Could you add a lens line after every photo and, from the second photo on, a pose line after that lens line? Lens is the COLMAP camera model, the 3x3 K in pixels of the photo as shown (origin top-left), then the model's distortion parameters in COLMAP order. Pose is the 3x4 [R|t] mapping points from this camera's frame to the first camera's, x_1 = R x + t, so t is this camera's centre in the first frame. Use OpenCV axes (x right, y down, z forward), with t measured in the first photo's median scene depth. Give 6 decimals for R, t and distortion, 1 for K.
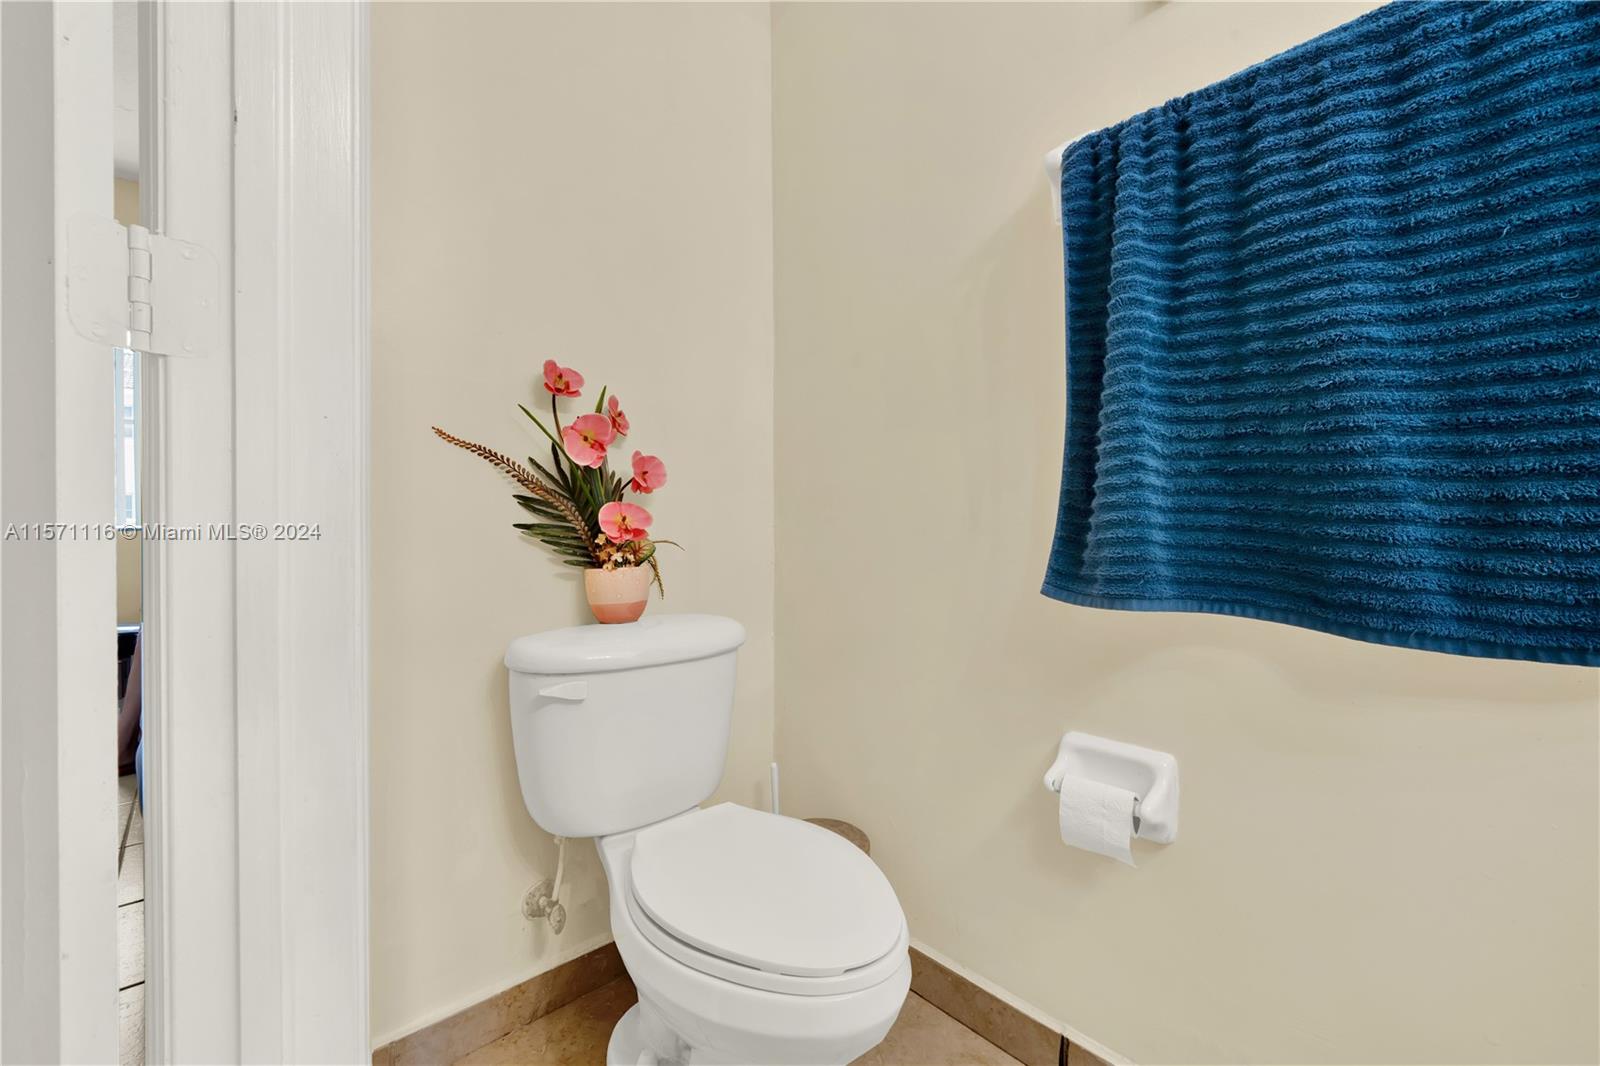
lens RADIAL K [[647.4, 0, 803.9], [0, 647.4, 529.7], [0, 0, 1]] dist [0.017418, -0.000640]
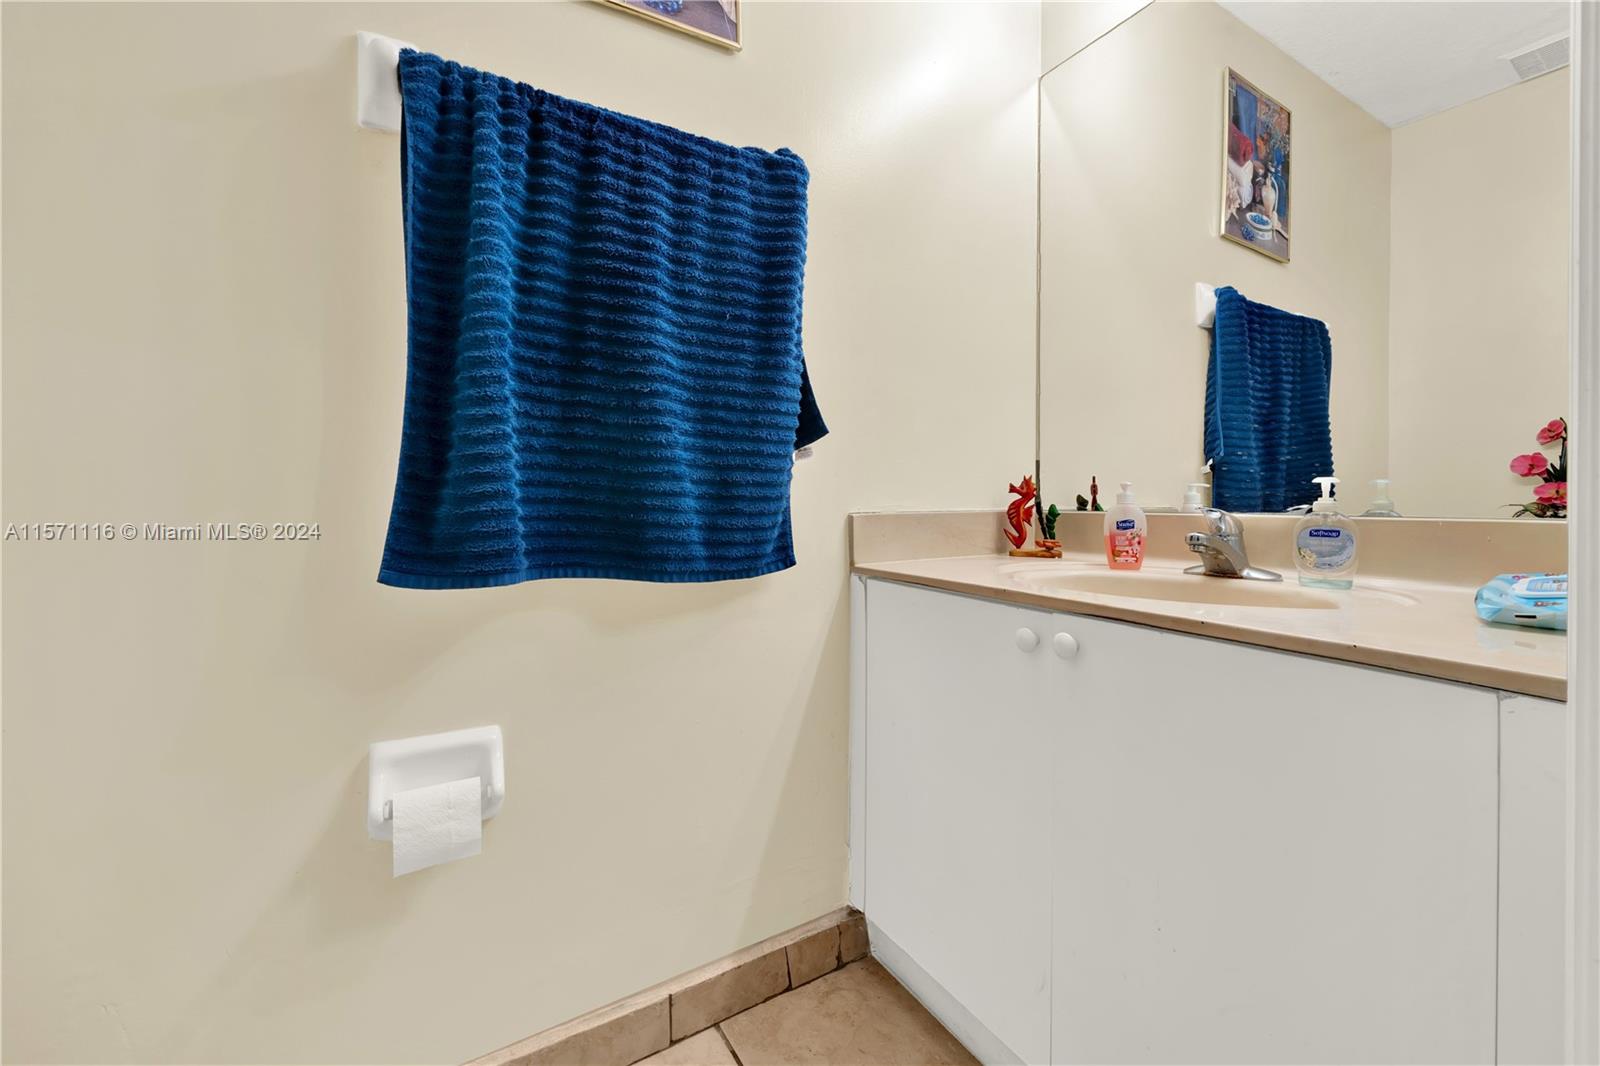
lens RADIAL K [[647.4, 0, 792.3], [0, 647.4, 502.2], [0, 0, 1]] dist [0.017418, -0.000640]
pose [[0.245749, -0.006539, 0.969312, -0.372420], [0.004715, 0.999973, 0.005550, -0.003618], [-0.969322, 0.003206, 0.245773, 0.383447]]
